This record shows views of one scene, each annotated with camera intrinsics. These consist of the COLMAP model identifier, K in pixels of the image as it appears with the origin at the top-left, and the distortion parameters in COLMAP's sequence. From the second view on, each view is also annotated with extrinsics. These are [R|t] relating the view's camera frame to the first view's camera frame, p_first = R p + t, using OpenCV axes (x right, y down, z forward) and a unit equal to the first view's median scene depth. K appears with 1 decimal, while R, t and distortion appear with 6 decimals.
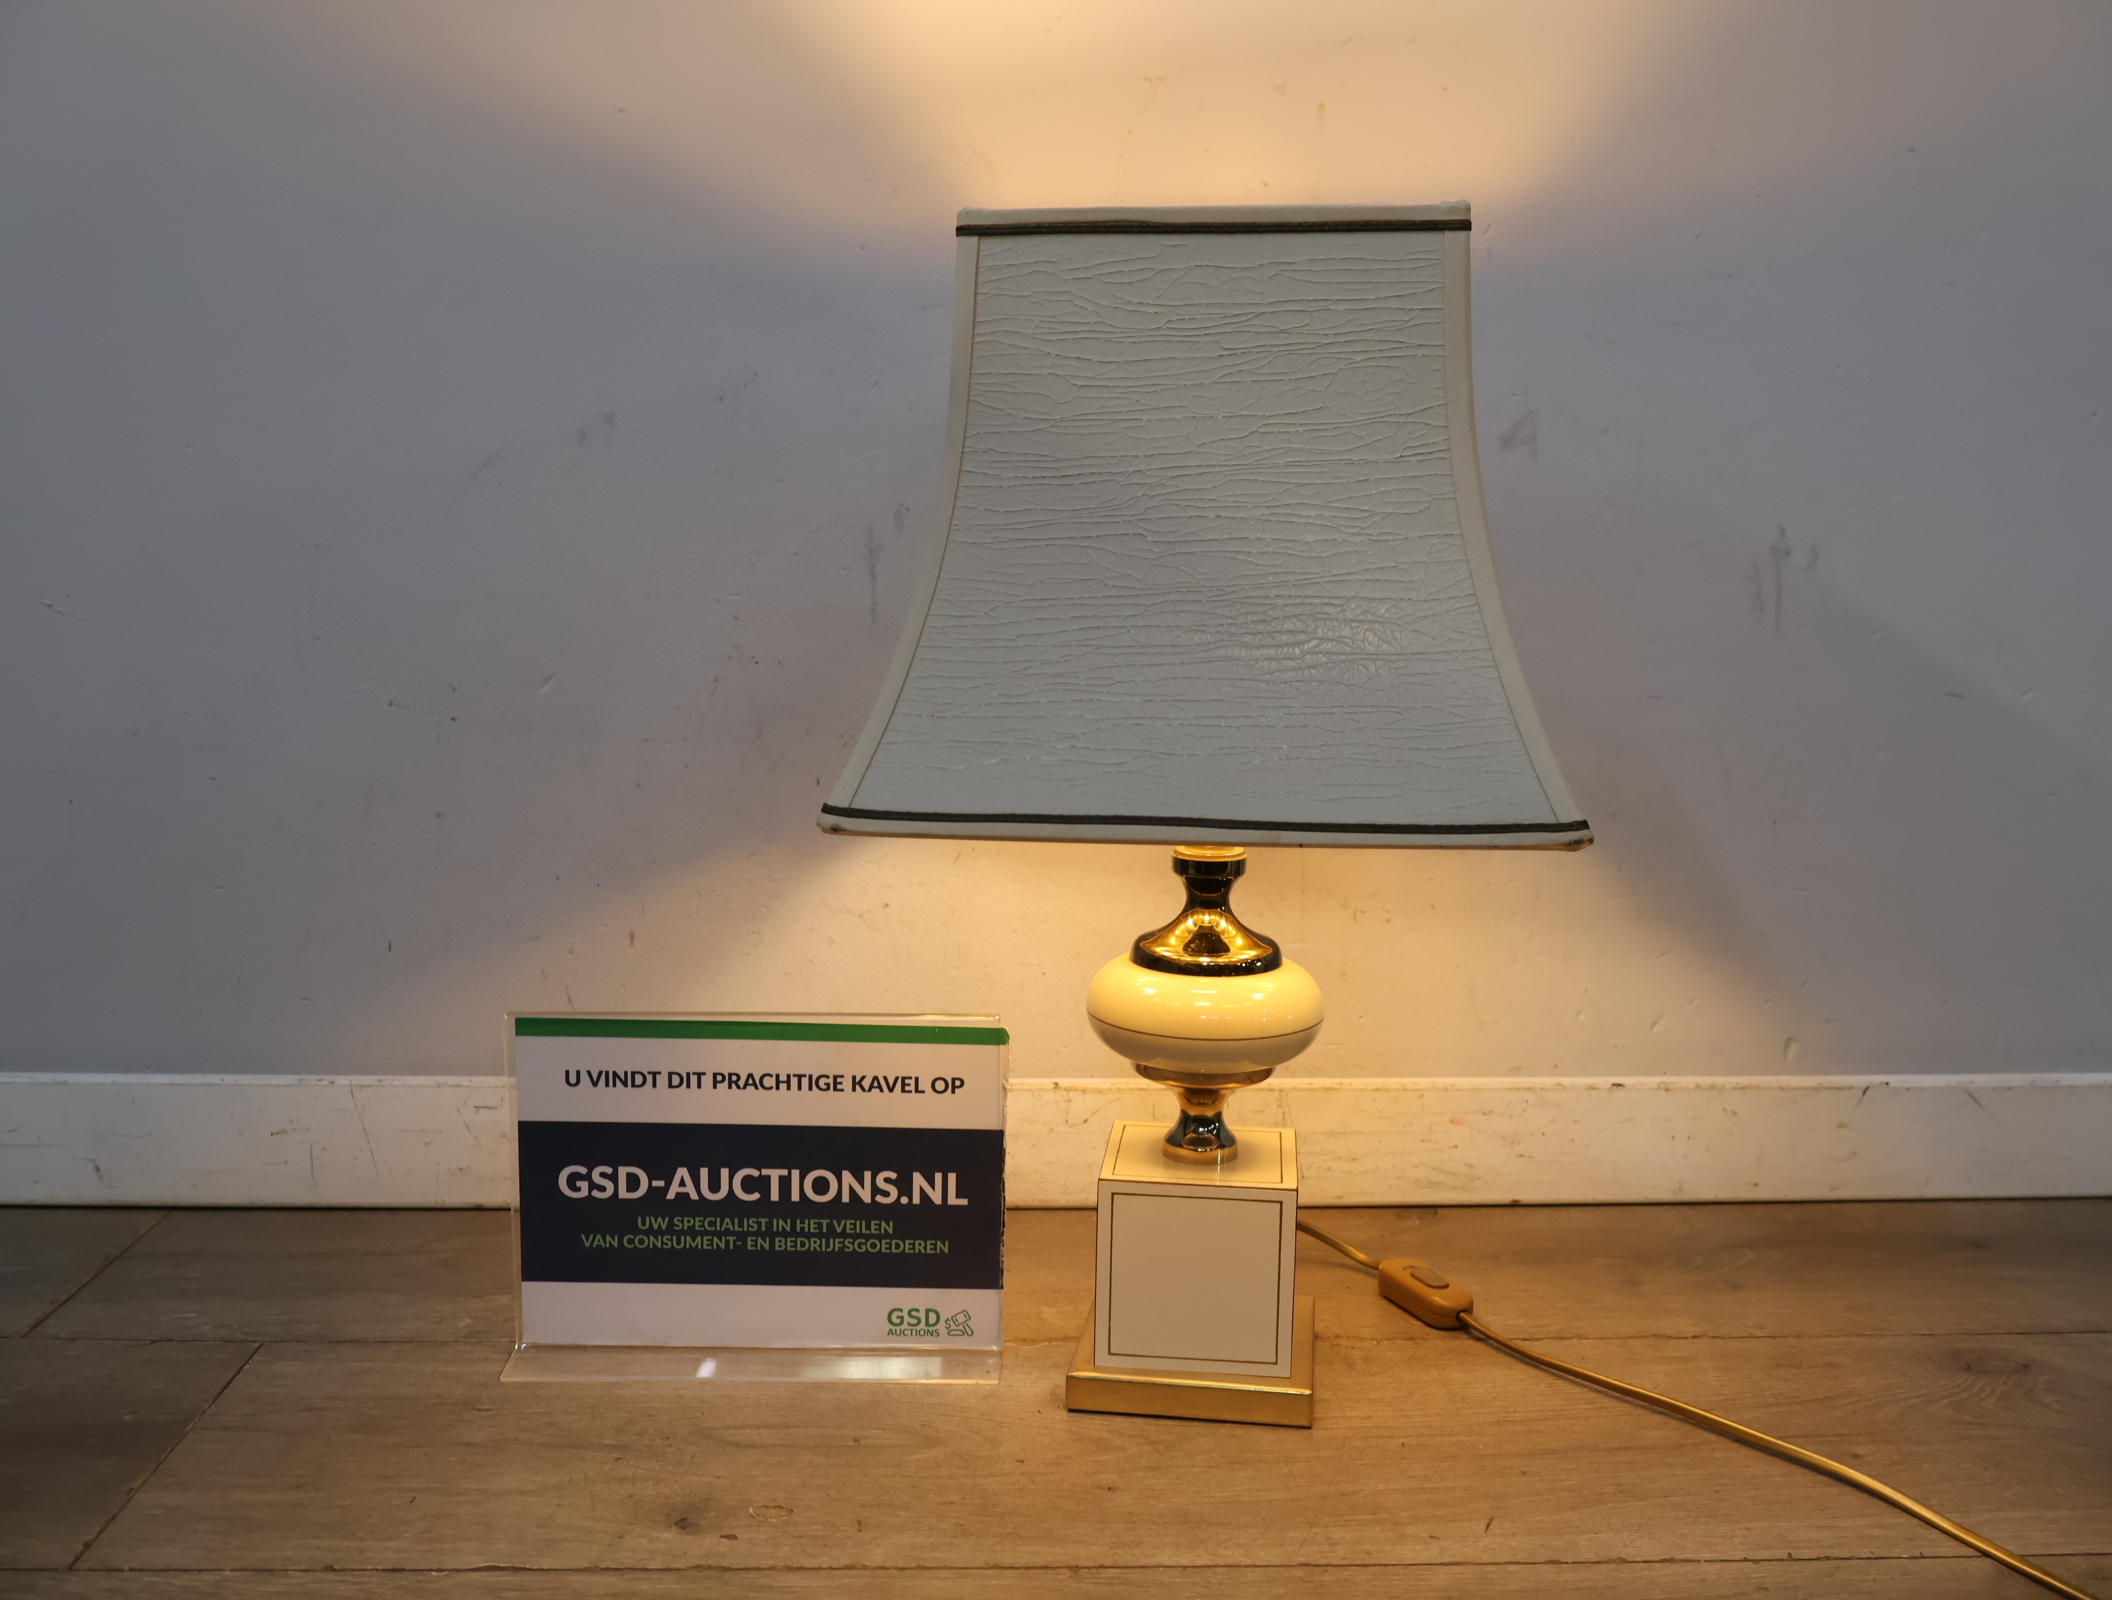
lens RADIAL K [[1999.3, 0, 1043.9], [0, 1999.3, 799.7], [0, 0, 1]] dist [-0.000873, 0.000000]
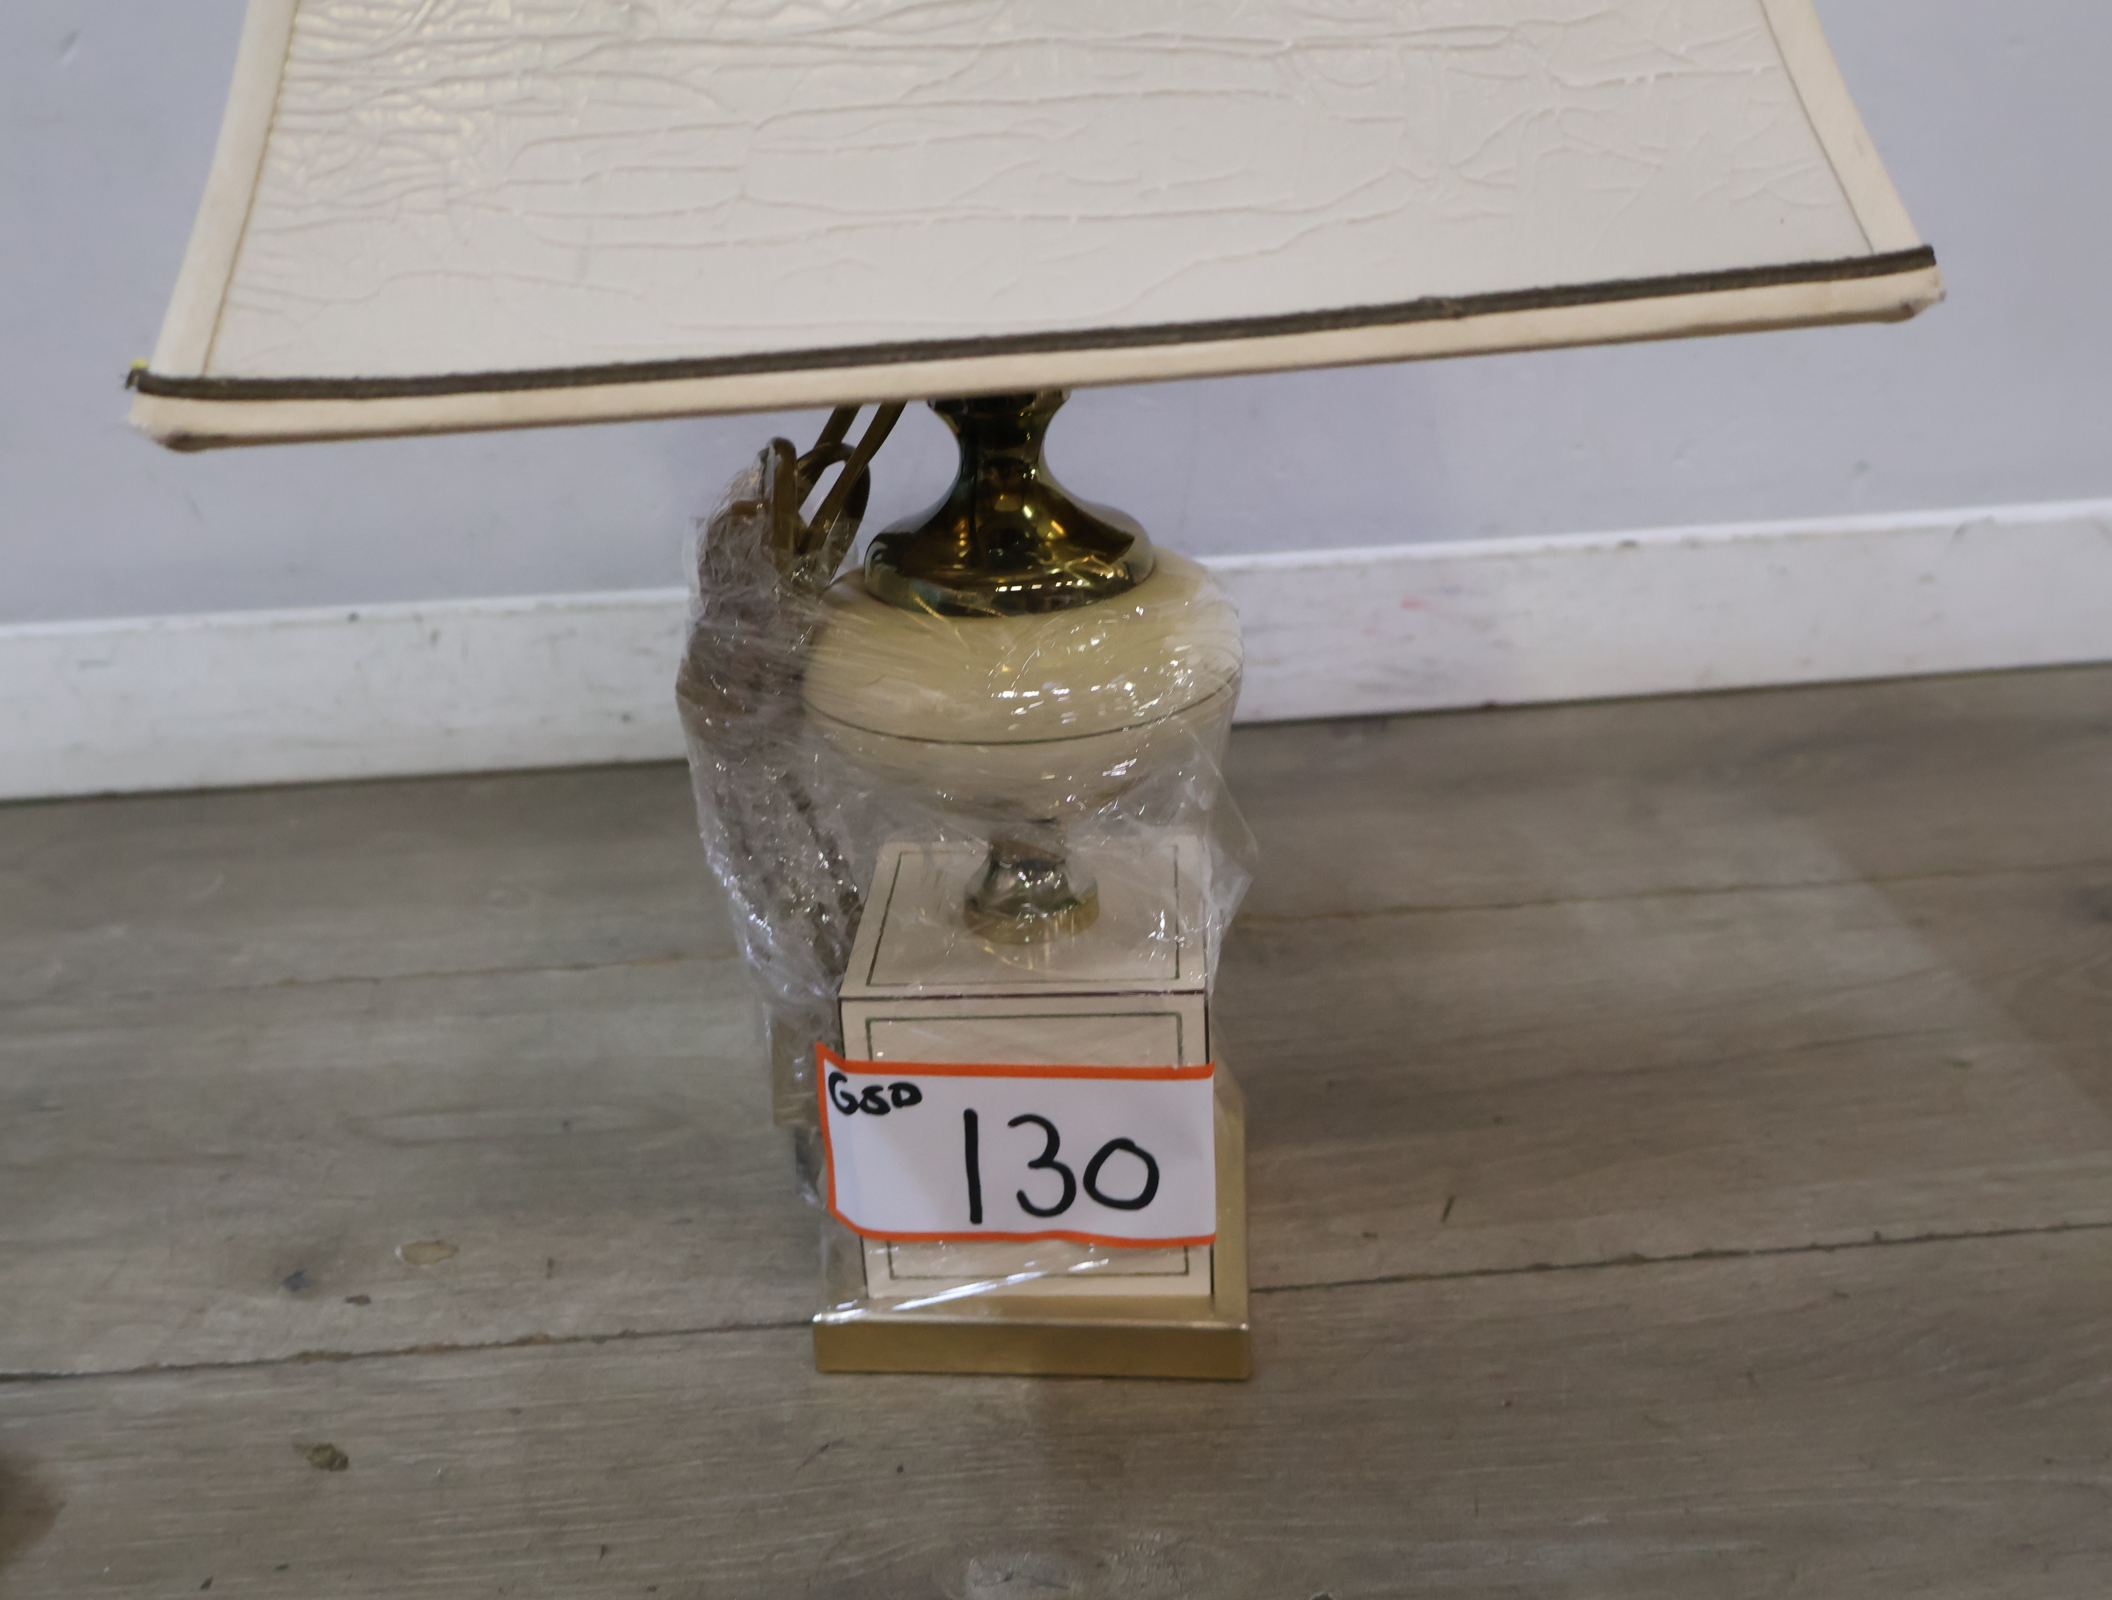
lens RADIAL K [[2070.0, 0, 1045.7], [0, 2070.0, 826.9], [0, 0, 1]] dist [0.011001, 0.000000]
pose [[0.998174, -0.059388, 0.010997, 0.079741], [0.053796, 0.956988, 0.285096, 0.018147], [-0.027456, -0.283984, 0.958436, 0.336552]]
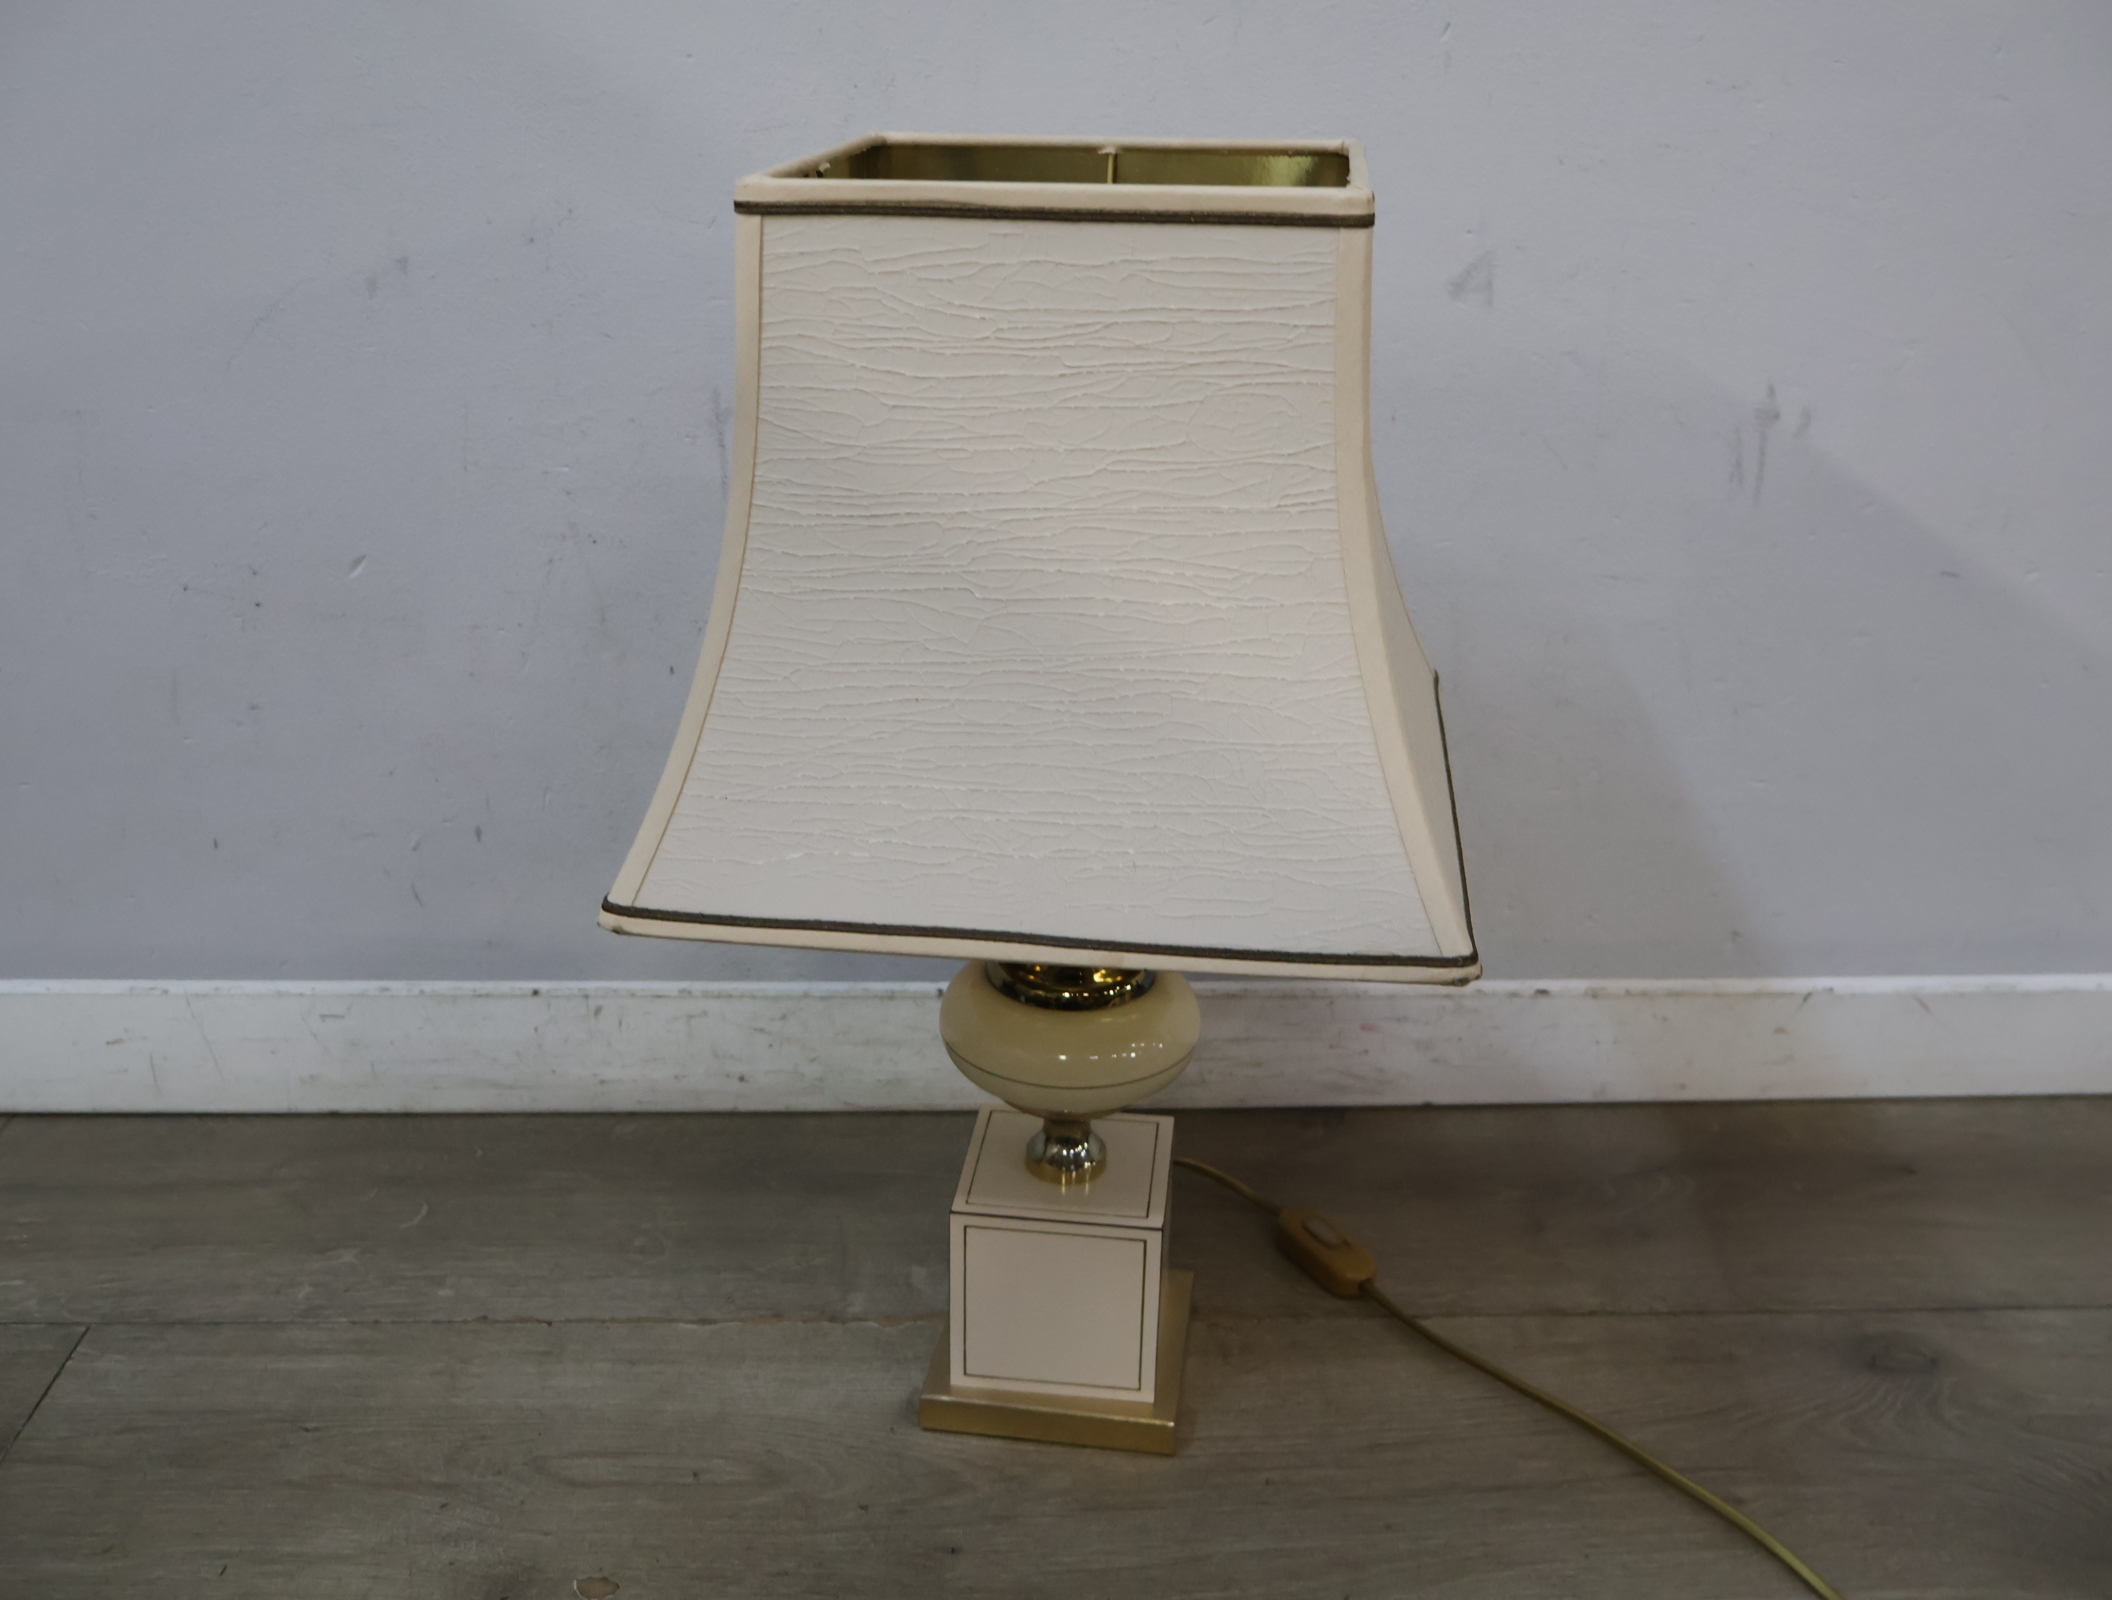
lens RADIAL K [[1999.3, 0, 1047.0], [0, 1999.3, 800.2], [0, 0, 1]] dist [-0.000873, 0.000000]
pose [[0.999994, 0.001774, -0.002805, 0.081128], [-0.001026, 0.968978, 0.247145, -0.244030], [0.003157, -0.247141, 0.968974, 0.162465]]
